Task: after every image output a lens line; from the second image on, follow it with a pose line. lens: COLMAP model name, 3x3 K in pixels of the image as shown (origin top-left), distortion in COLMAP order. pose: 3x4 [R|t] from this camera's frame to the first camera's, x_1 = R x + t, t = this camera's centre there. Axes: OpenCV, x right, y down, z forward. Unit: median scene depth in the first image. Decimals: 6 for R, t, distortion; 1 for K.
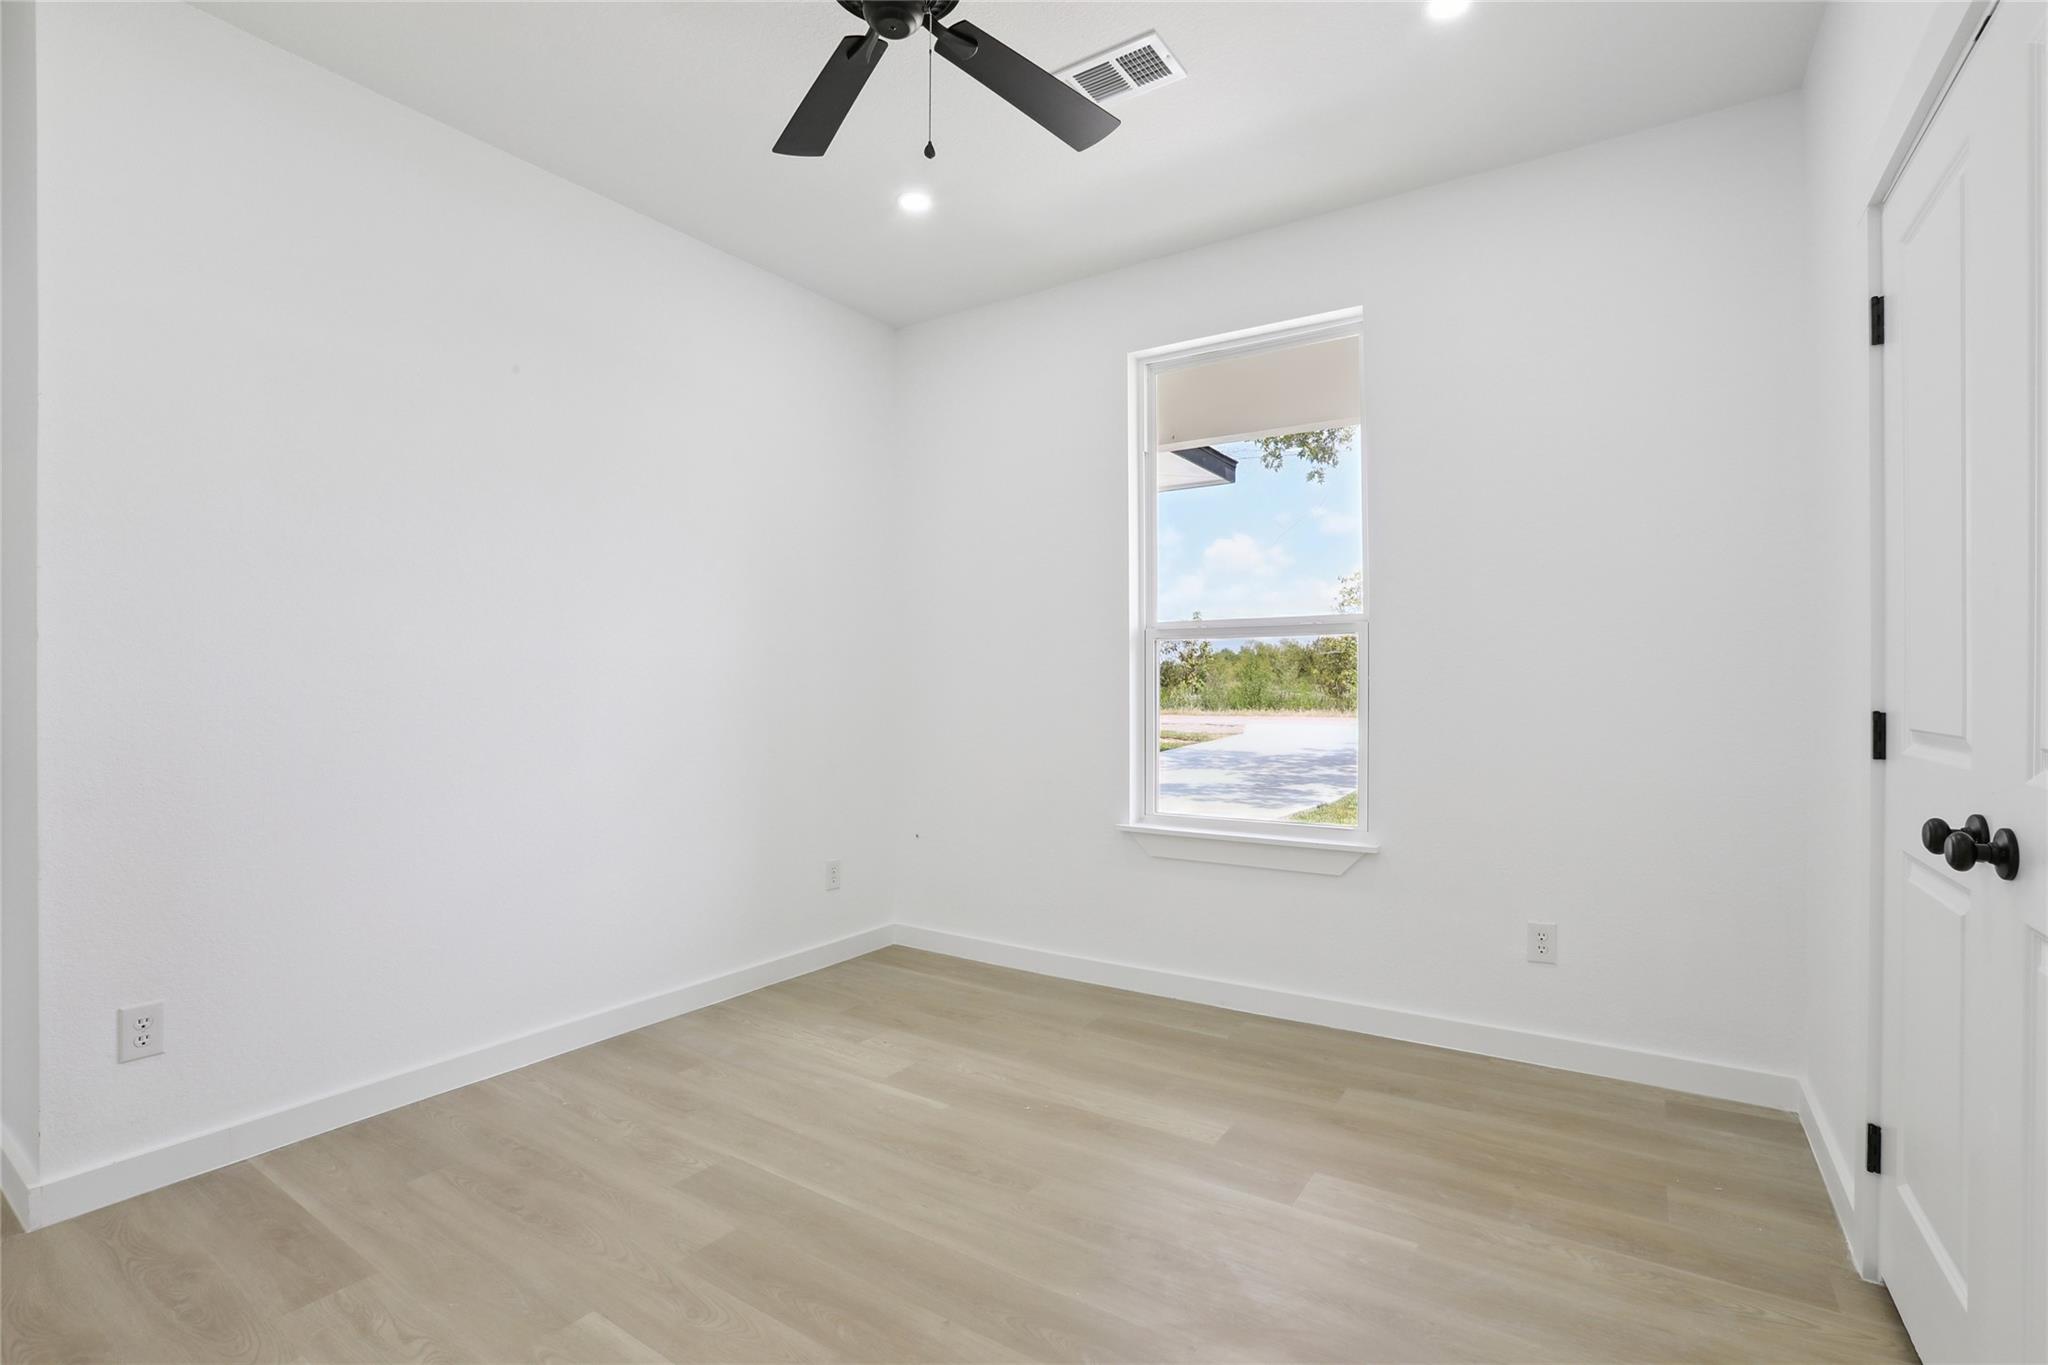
lens RADIAL K [[943.9, 0, 1016.8], [0, 943.9, 681.9], [0, 0, 1]] dist [-0.086446, 0.037379]
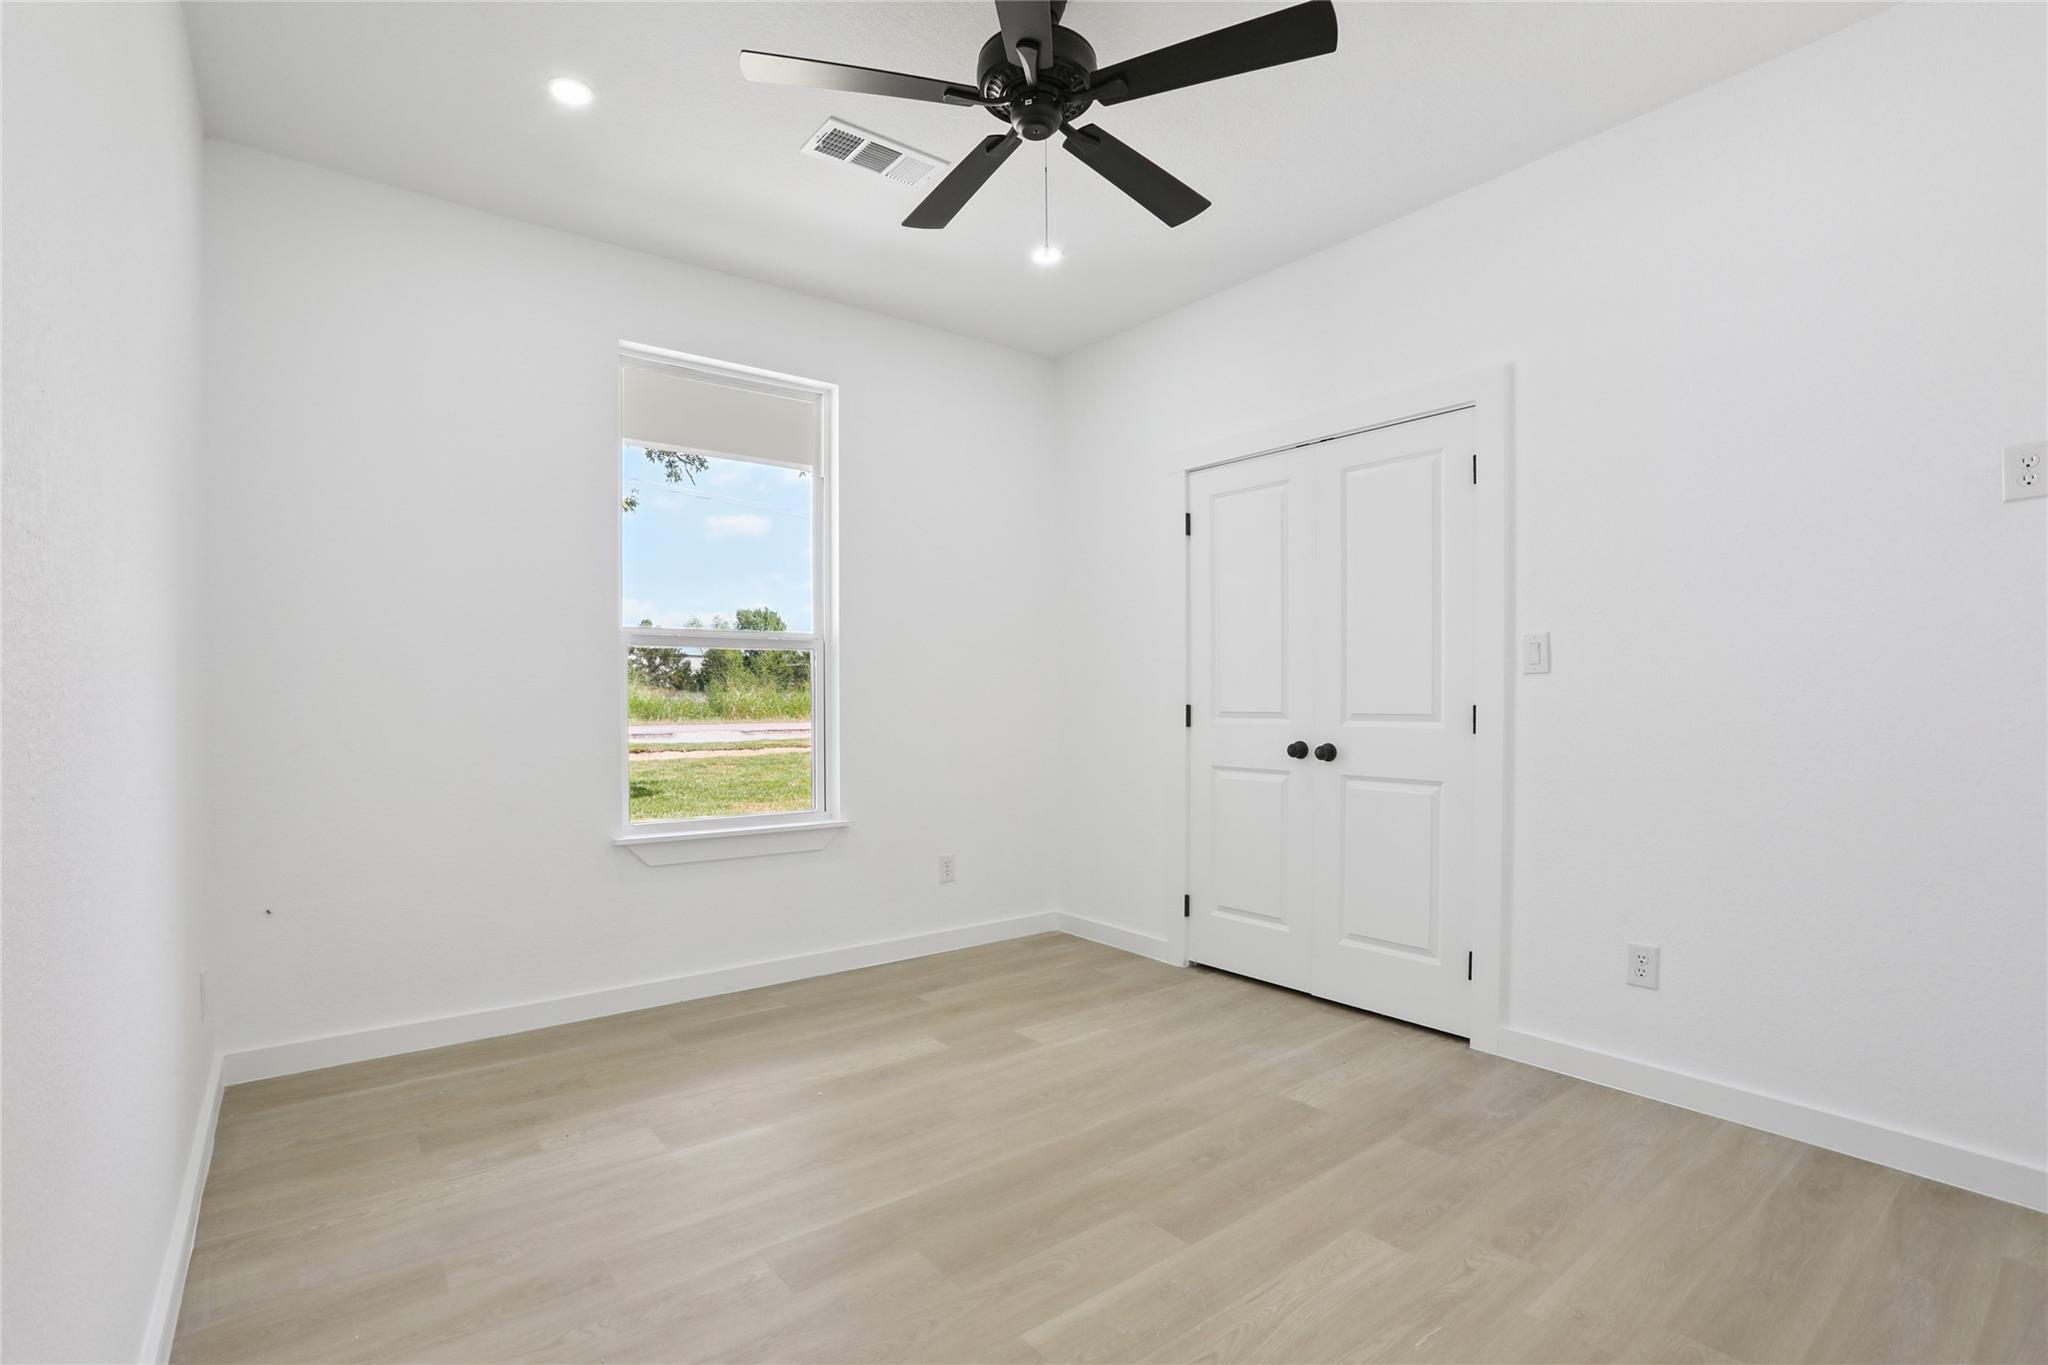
lens RADIAL K [[943.9, 0, 1016.8], [0, 943.9, 681.9], [0, 0, 1]] dist [-0.086446, 0.037379]
pose [[0.326082, 0.010951, 0.945278, -0.865440], [0.001054, 0.999928, -0.011948, 0.005335], [-0.945341, 0.004892, 0.326047, 0.421790]]
